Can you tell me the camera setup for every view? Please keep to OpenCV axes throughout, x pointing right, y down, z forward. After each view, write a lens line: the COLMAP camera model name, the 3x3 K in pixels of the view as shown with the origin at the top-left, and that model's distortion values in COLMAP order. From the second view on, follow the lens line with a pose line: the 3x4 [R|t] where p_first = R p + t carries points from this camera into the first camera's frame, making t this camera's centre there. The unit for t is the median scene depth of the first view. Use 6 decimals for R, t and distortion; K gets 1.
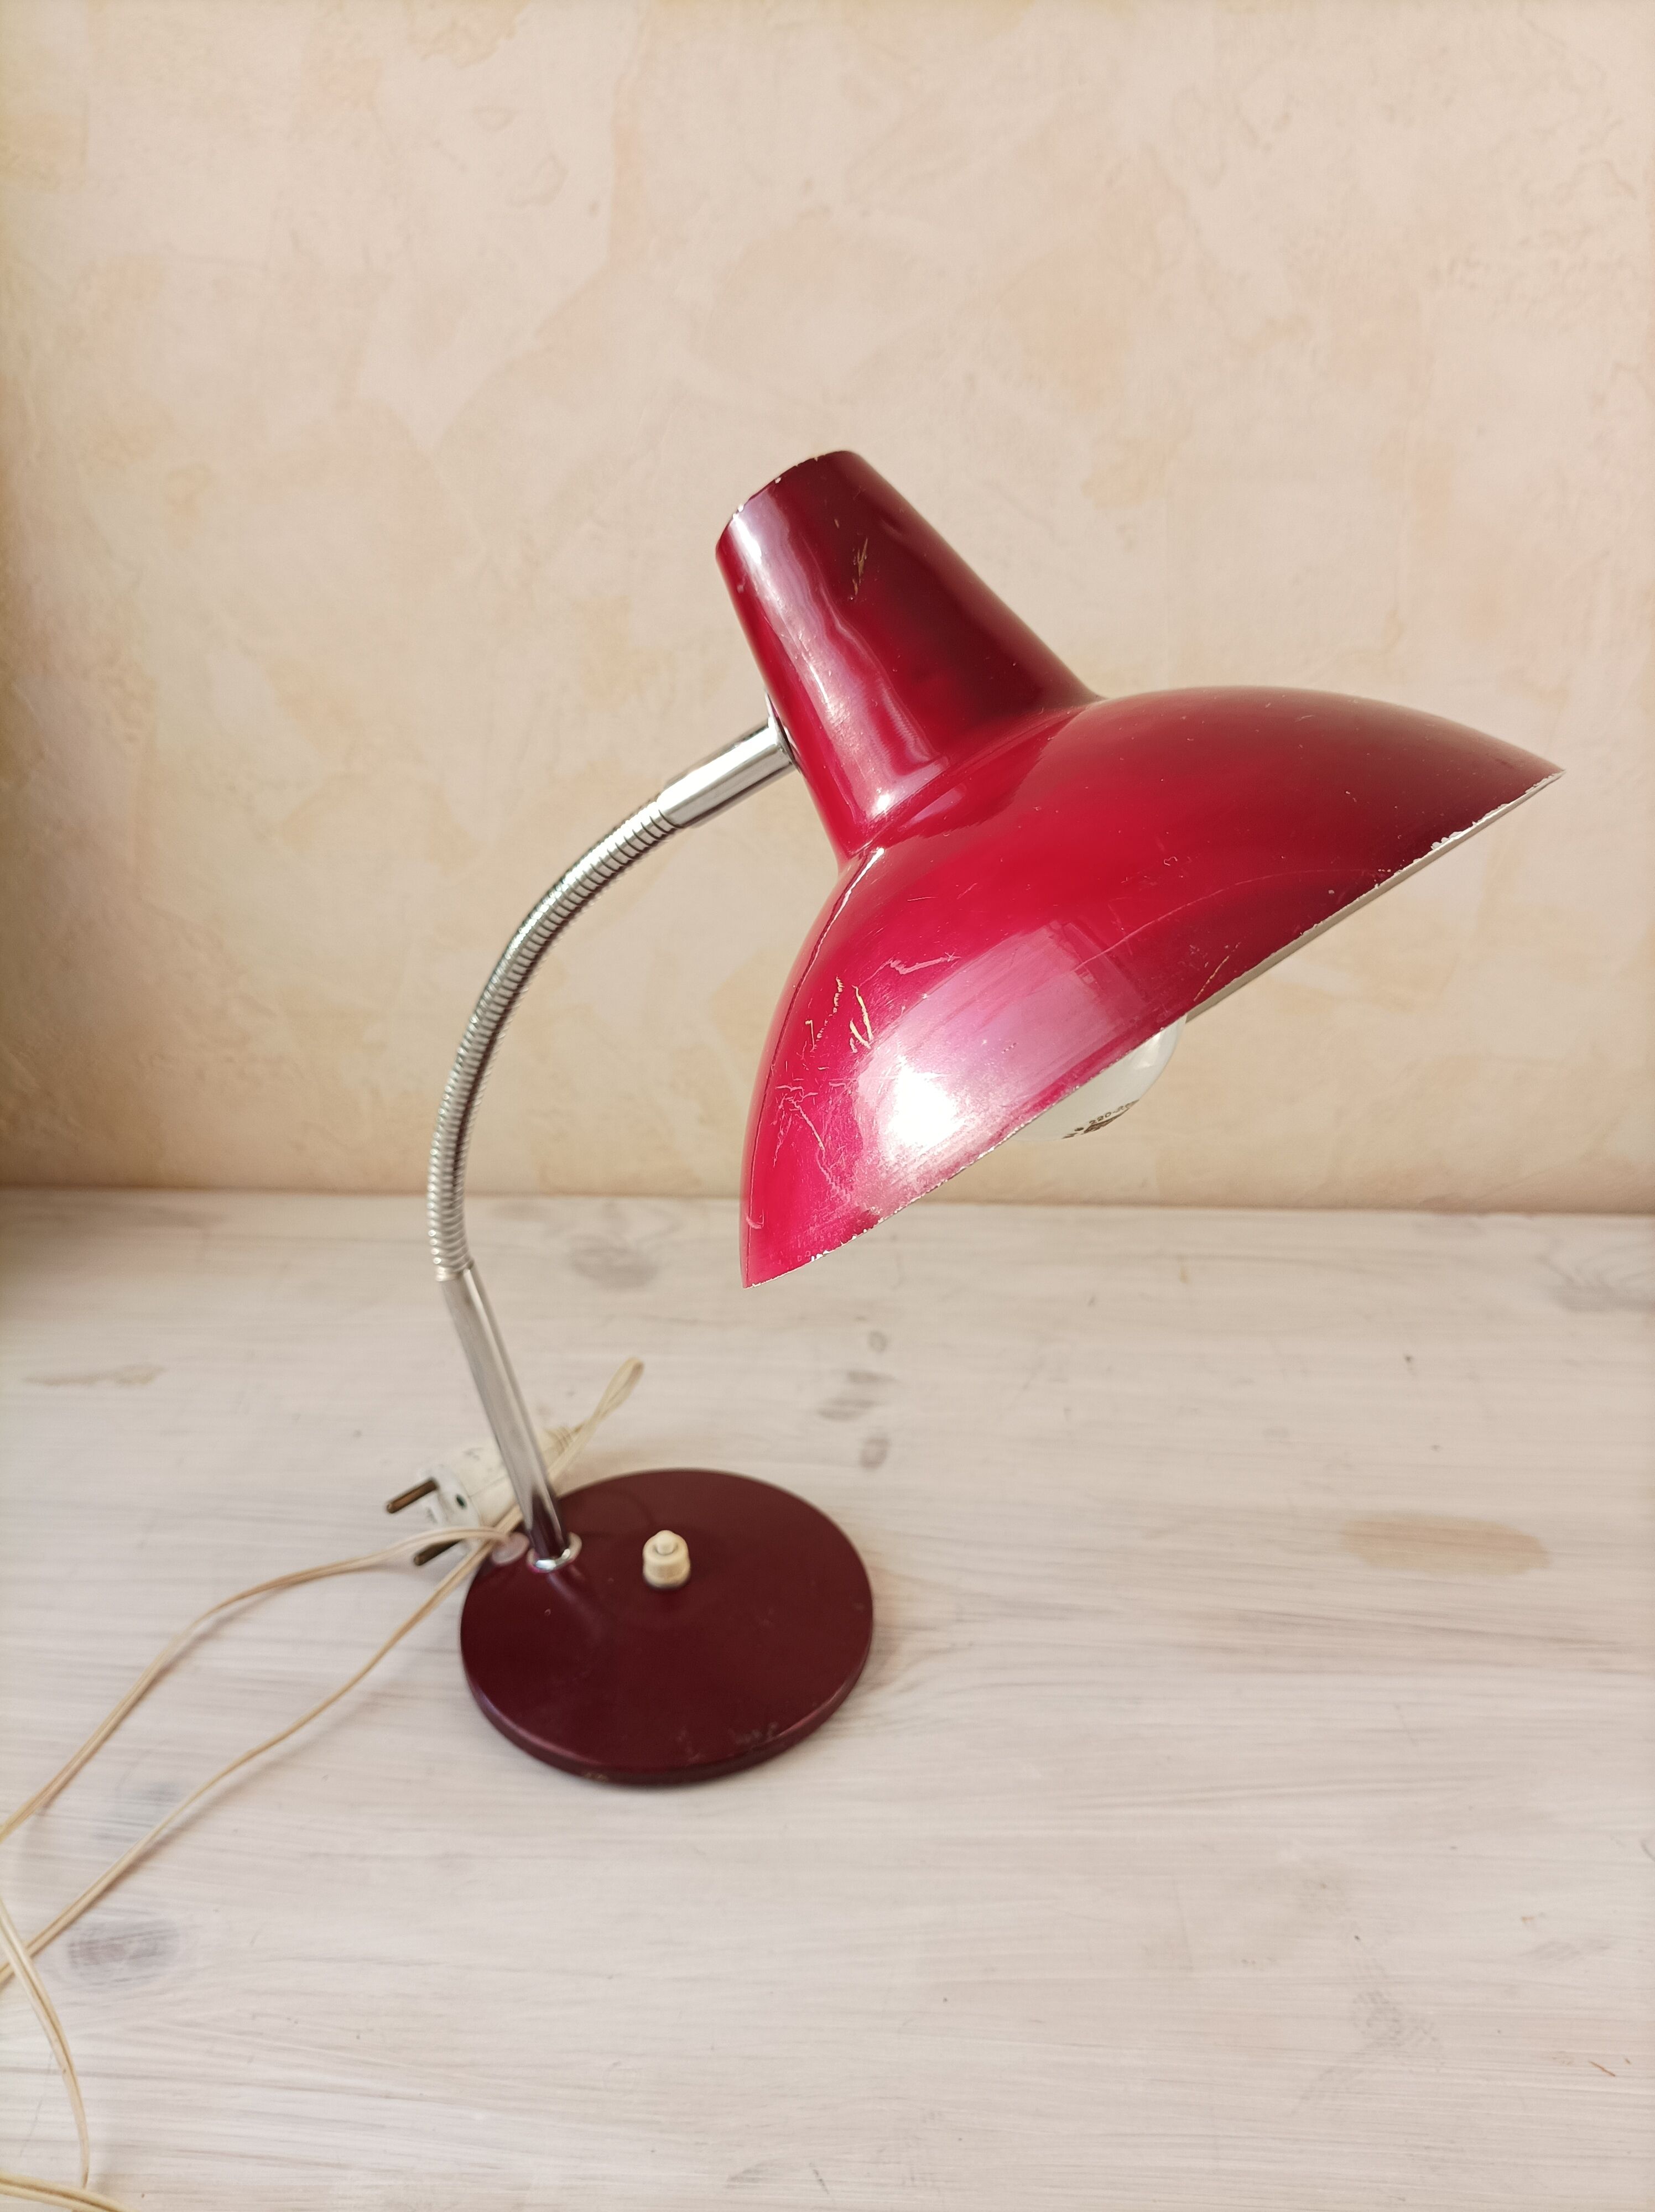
lens RADIAL K [[1747.6, 0, 817.5], [0, 1747.6, 1126.5], [0, 0, 1]] dist [-0.012057, -0.003611]
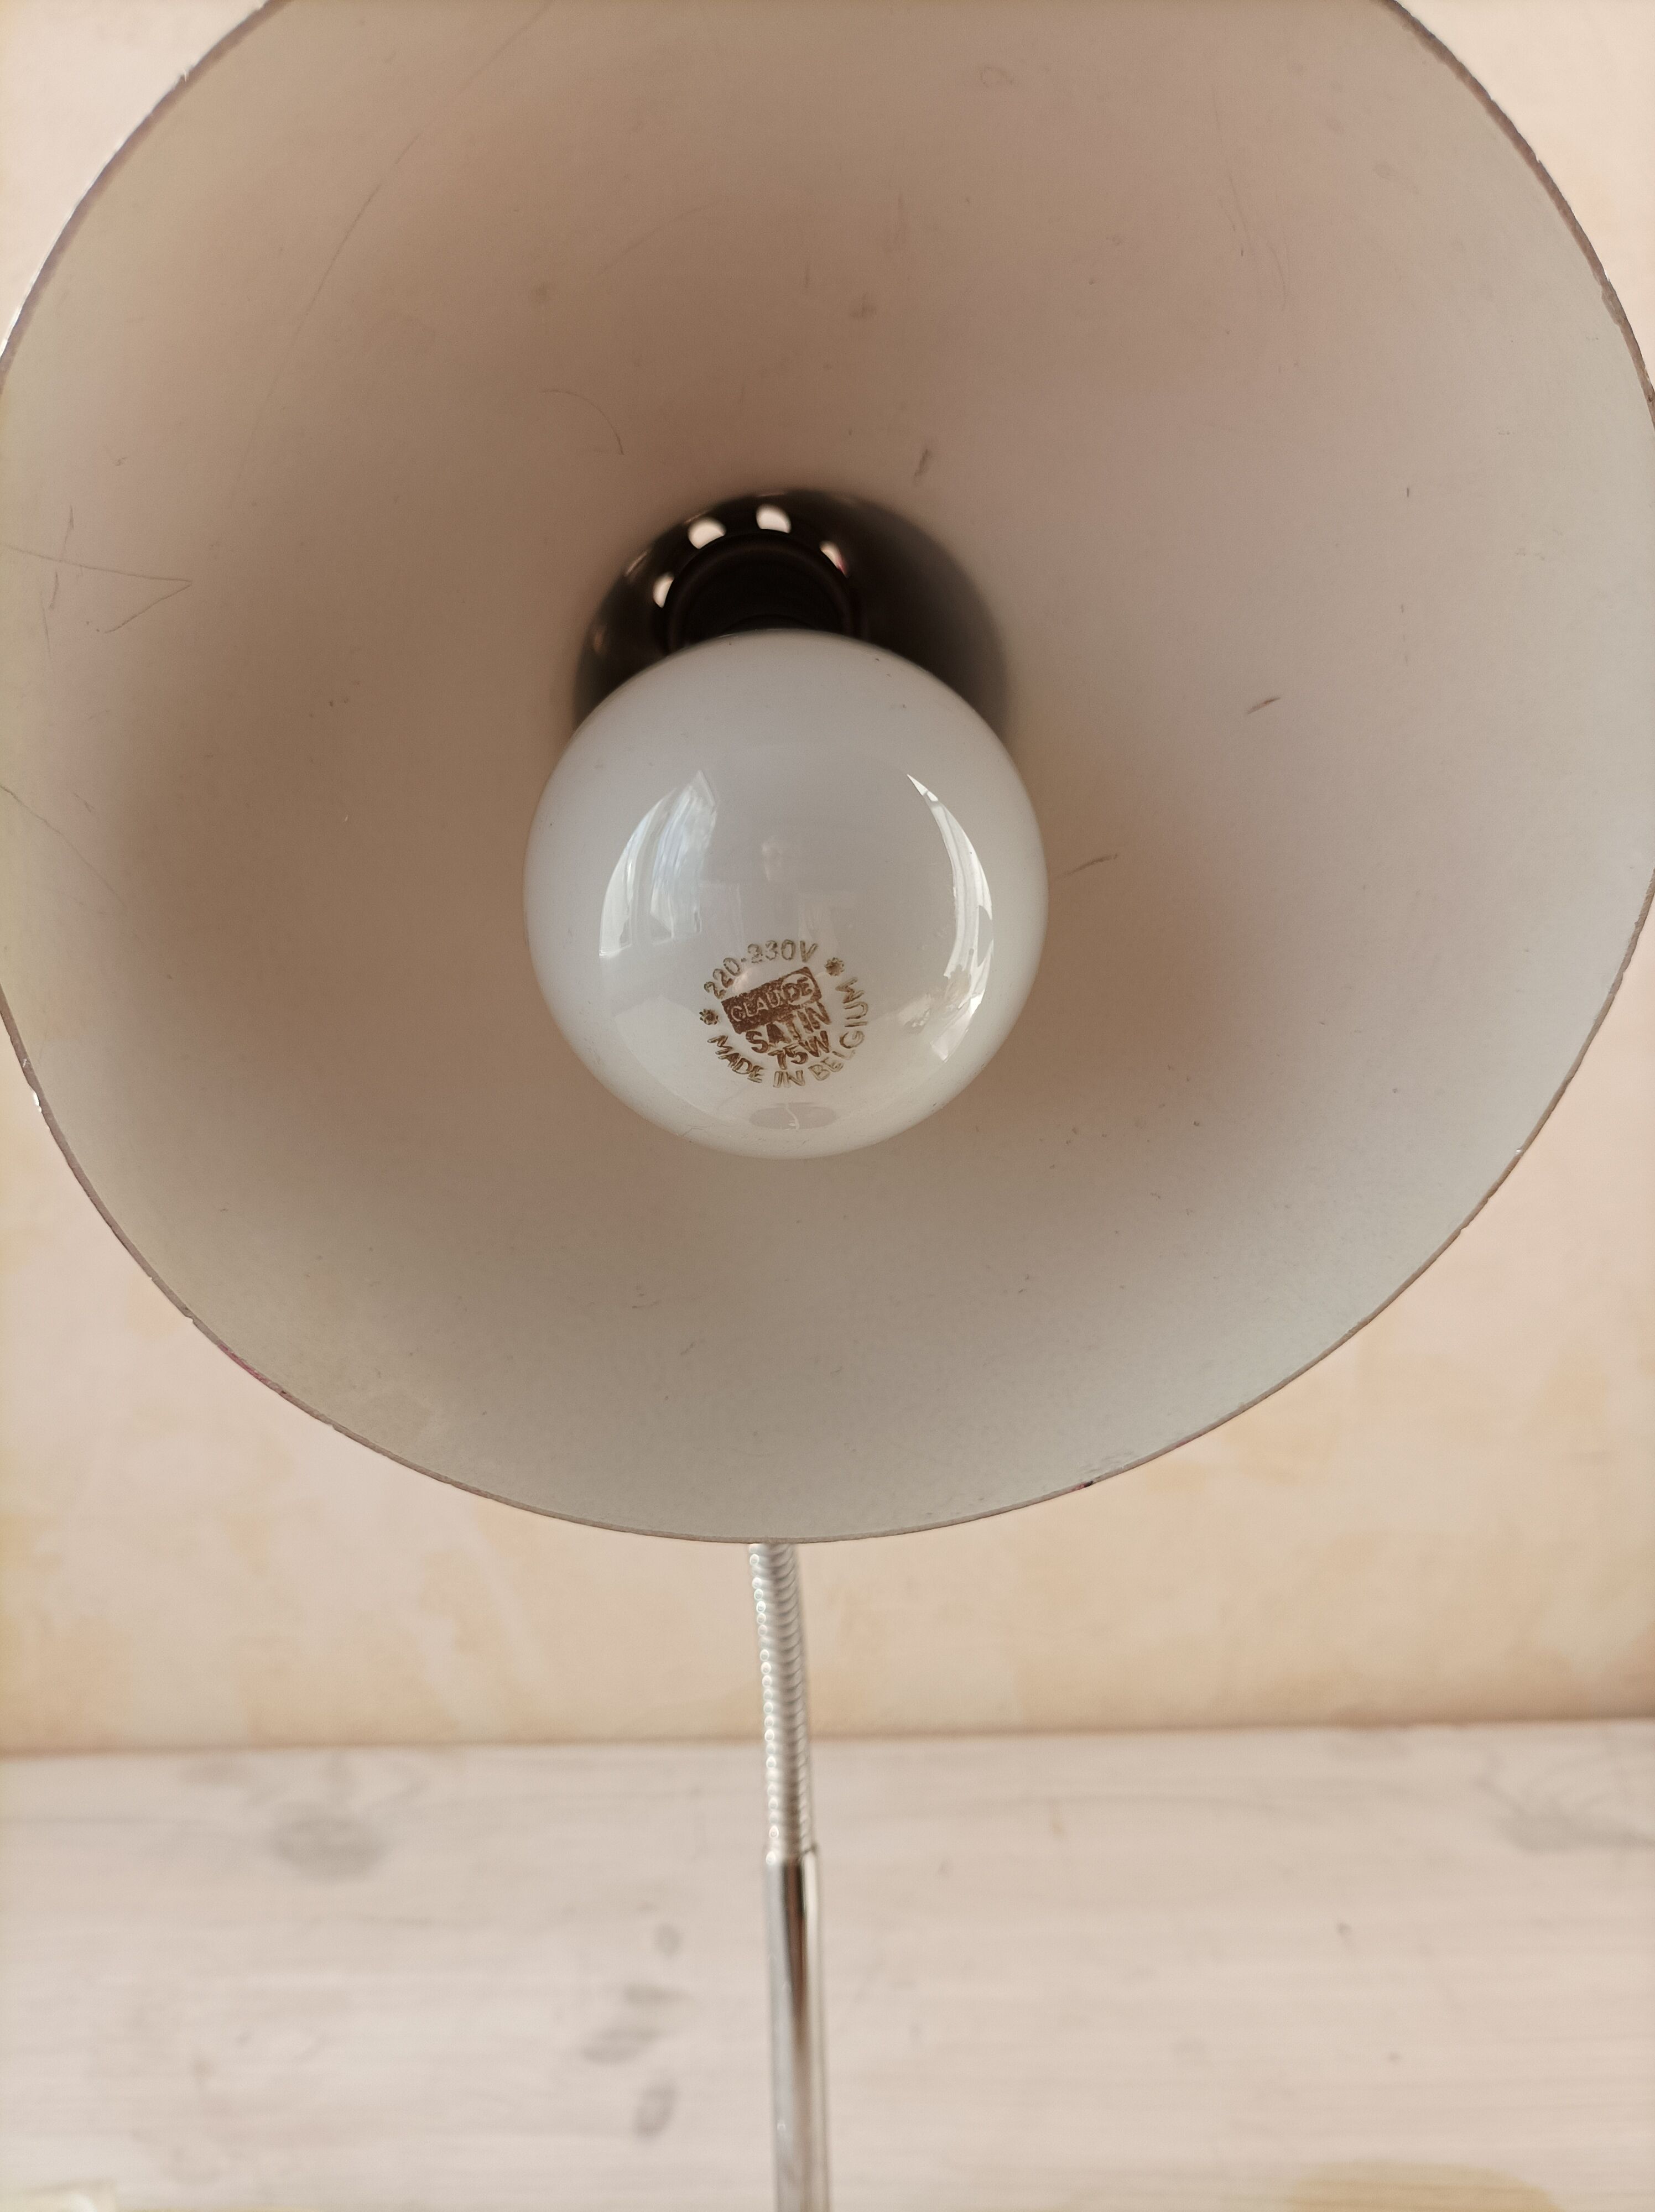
lens RADIAL K [[1747.6, 0, 839.3], [0, 1747.6, 1085.1], [0, 0, 1]] dist [-0.012057, -0.003611]
pose [[0.995424, -0.005776, 0.095386, 0.041837], [0.034690, 0.951920, -0.304375, 0.001931], [-0.089042, 0.306291, 0.947764, 0.169153]]
